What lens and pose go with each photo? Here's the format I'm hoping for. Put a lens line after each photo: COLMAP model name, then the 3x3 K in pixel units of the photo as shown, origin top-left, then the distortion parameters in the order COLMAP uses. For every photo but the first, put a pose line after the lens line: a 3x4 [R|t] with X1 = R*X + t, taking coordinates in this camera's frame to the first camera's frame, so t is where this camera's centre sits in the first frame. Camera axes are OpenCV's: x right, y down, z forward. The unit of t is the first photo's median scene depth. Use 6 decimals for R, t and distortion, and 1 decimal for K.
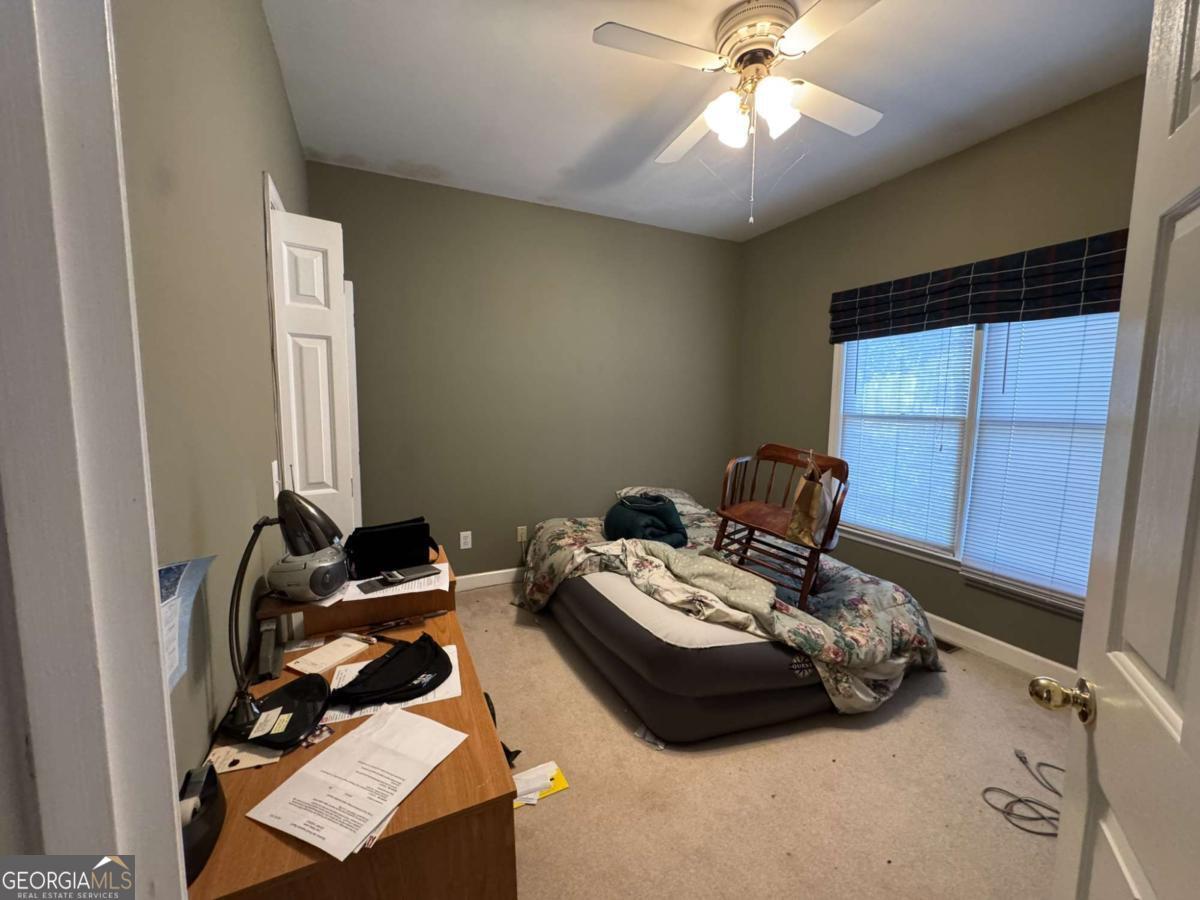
lens RADIAL K [[478.1, 0, 597.5], [0, 478.1, 446.0], [0, 0, 1]] dist [-0.002723, 0.000083]
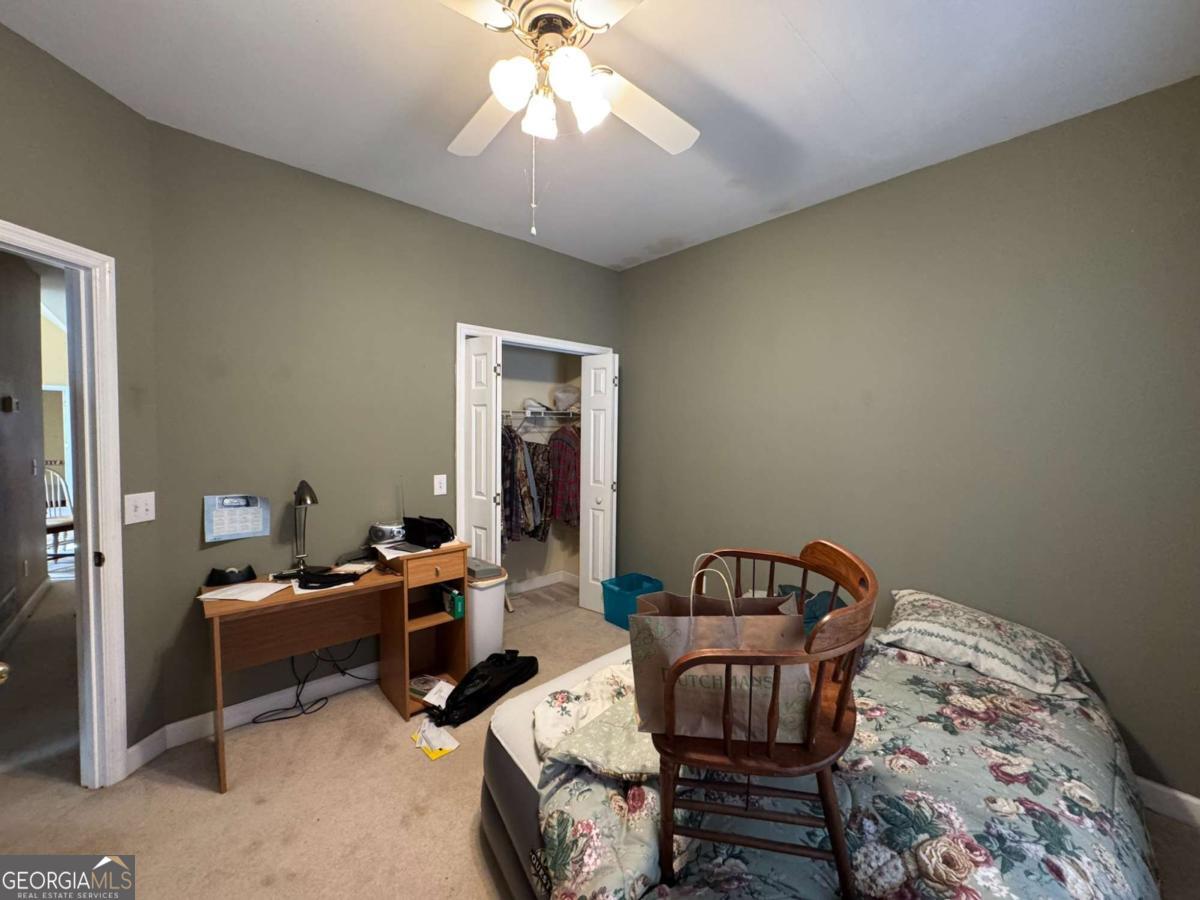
lens RADIAL K [[478.1, 0, 601.8], [0, 478.1, 450.0], [0, 0, 1]] dist [-0.002723, 0.000083]
pose [[0.302981, 0.027905, -0.952588, 0.792683], [-0.105482, 0.994411, -0.004419, -0.075187], [0.947141, 0.101820, 0.304232, 0.634224]]
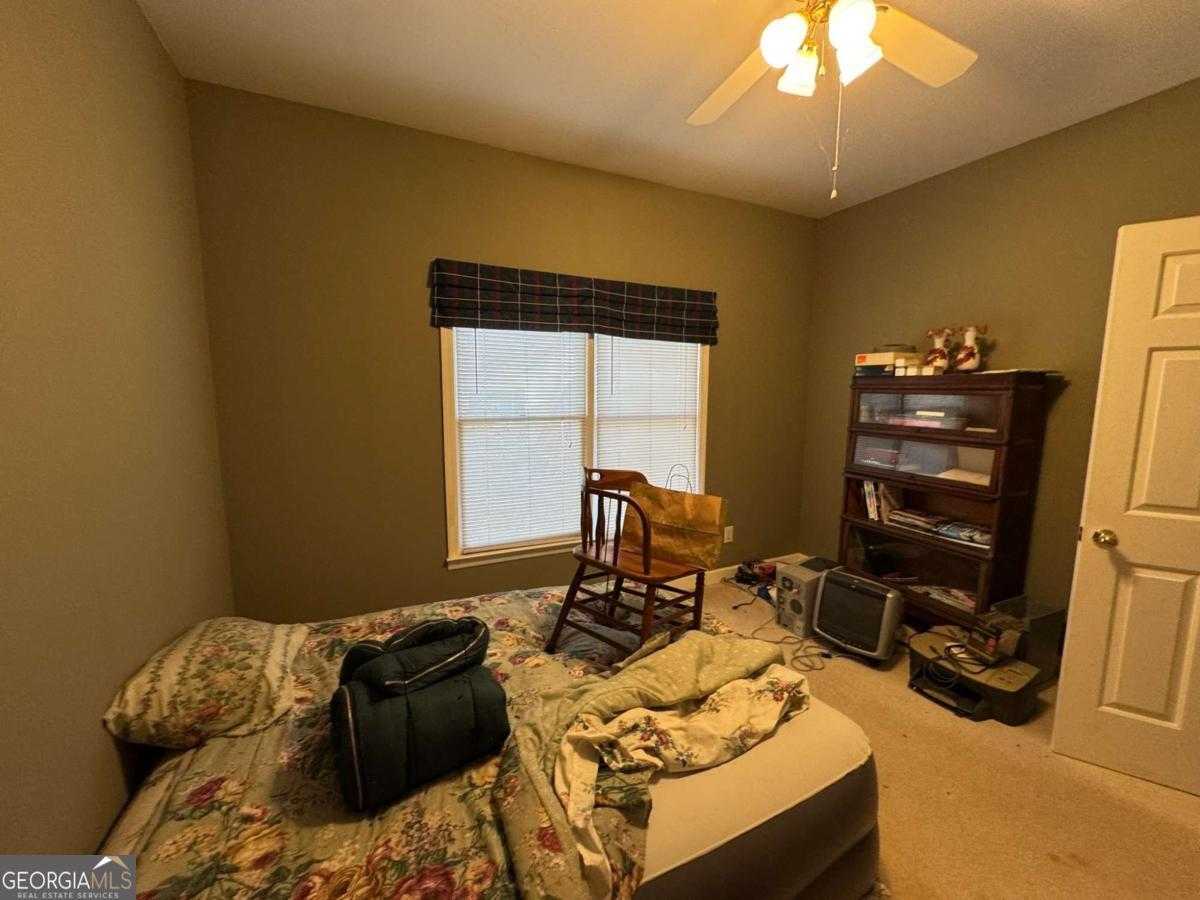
lens RADIAL K [[478.1, 0, 594.2], [0, 478.1, 450.6], [0, 0, 1]] dist [-0.002723, 0.000083]
pose [[-0.015185, -0.130046, 0.991392, -0.369999], [0.095128, 0.986821, 0.130904, -0.127717], [-0.995349, 0.096297, -0.002614, 1.017273]]
